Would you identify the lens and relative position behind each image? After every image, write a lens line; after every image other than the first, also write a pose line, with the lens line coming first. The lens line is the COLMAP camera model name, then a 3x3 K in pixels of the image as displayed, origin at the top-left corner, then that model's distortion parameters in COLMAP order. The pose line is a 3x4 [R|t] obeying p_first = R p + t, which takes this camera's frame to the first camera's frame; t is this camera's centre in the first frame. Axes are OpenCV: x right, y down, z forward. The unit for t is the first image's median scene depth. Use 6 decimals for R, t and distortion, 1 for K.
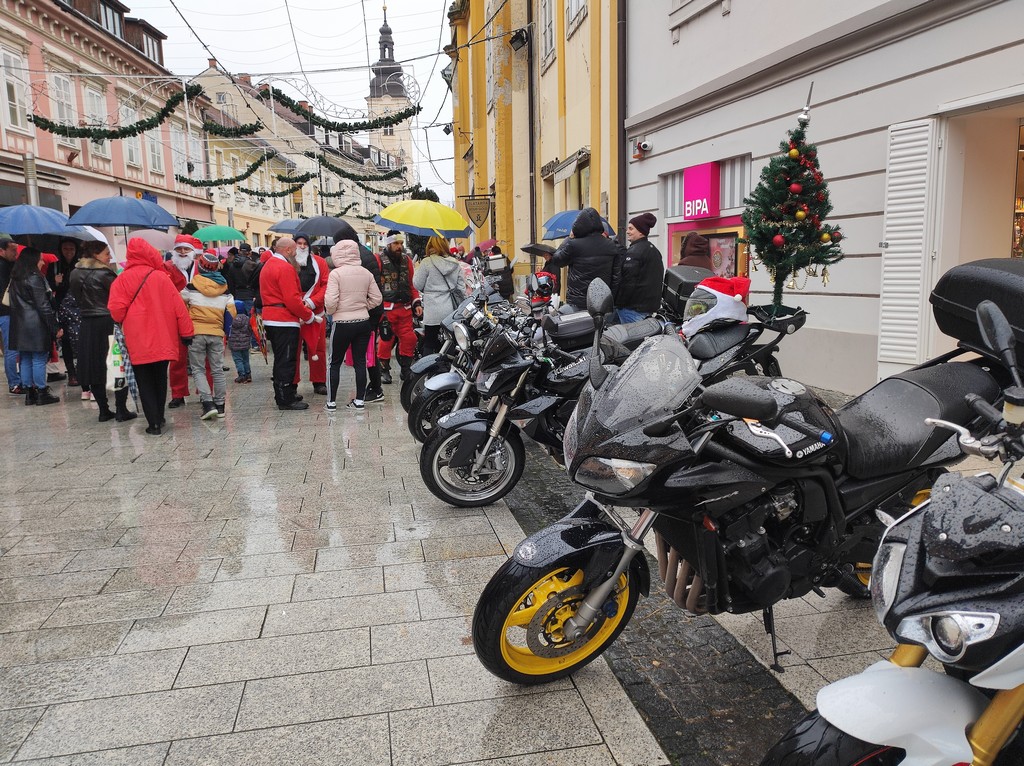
lens RADIAL K [[795.9, 0, 513.5], [0, 795.9, 379.1], [0, 0, 1]] dist [0.050060, -0.044682]
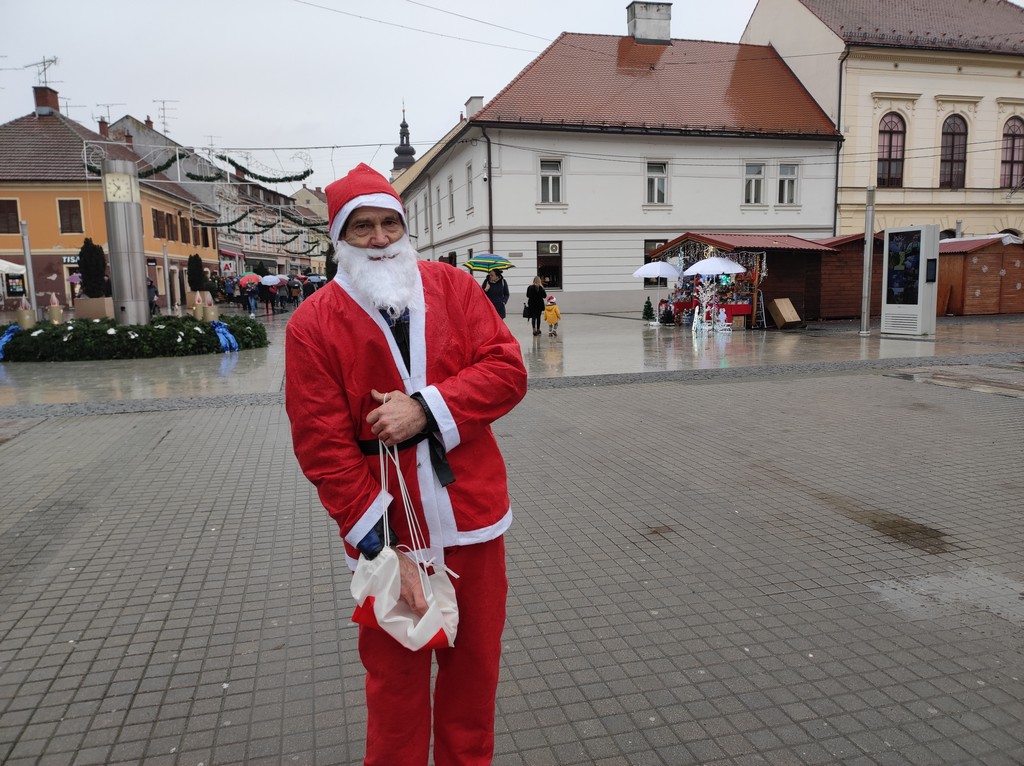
lens RADIAL K [[752.2, 0, 516.4], [0, 752.2, 377.8], [0, 0, 1]] dist [0.045562, -0.032218]
pose [[0.999101, 0.008548, -0.041523, 0.868305], [-0.009094, 0.999874, -0.012995, 0.430312], [0.041407, 0.013361, 0.999053, -3.071314]]
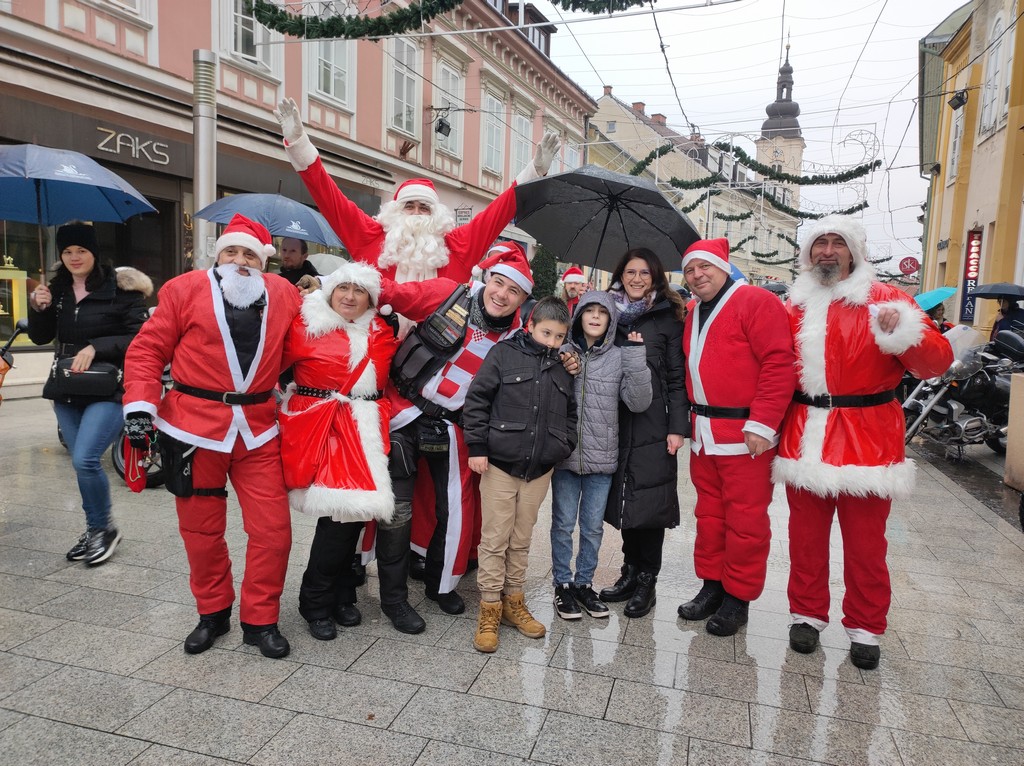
lens RADIAL K [[752.2, 0, 516.4], [0, 752.2, 377.8], [0, 0, 1]] dist [0.045562, -0.032218]
pose [[0.898257, 0.097456, -0.428528, -0.184880], [-0.119505, 0.992524, -0.024781, -0.081892], [0.422909, 0.073471, 0.903189, 0.575586]]
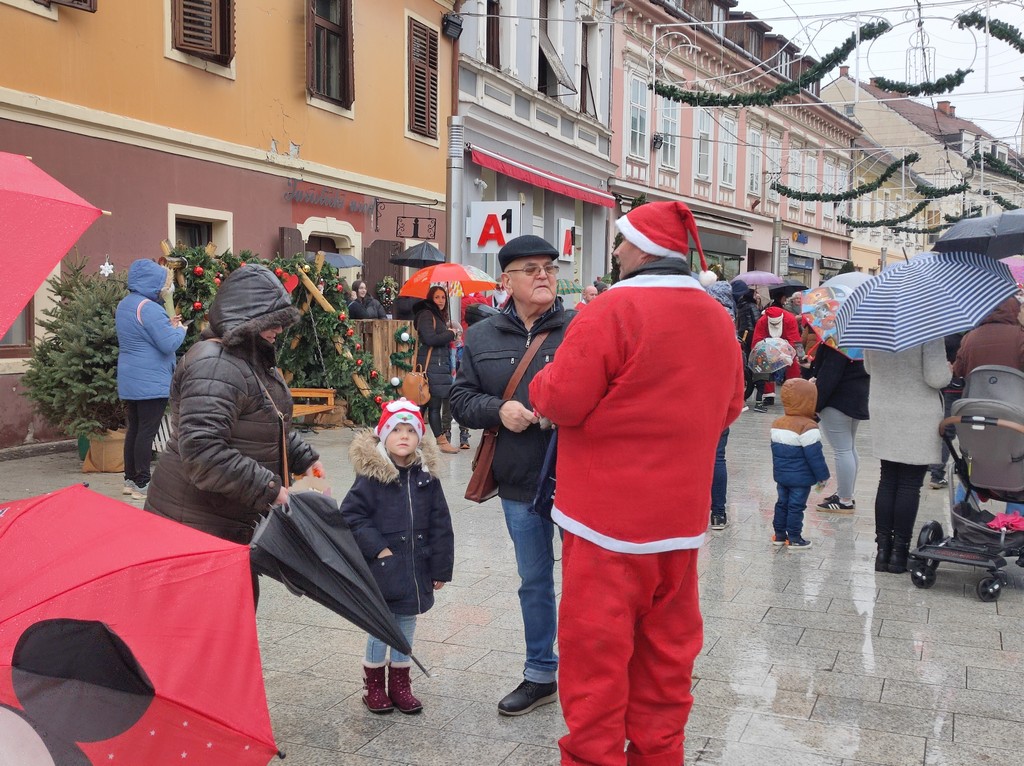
lens RADIAL K [[1161.1, 0, 512.0], [0, 1161.1, 383.0], [0, 0, 1]] dist [0.048764, -0.033687]
pose [[0.844907, 0.071946, -0.530053, 0.023966], [-0.112183, 0.992710, -0.044076, 0.087354], [0.523018, 0.096703, 0.846818, -0.616937]]
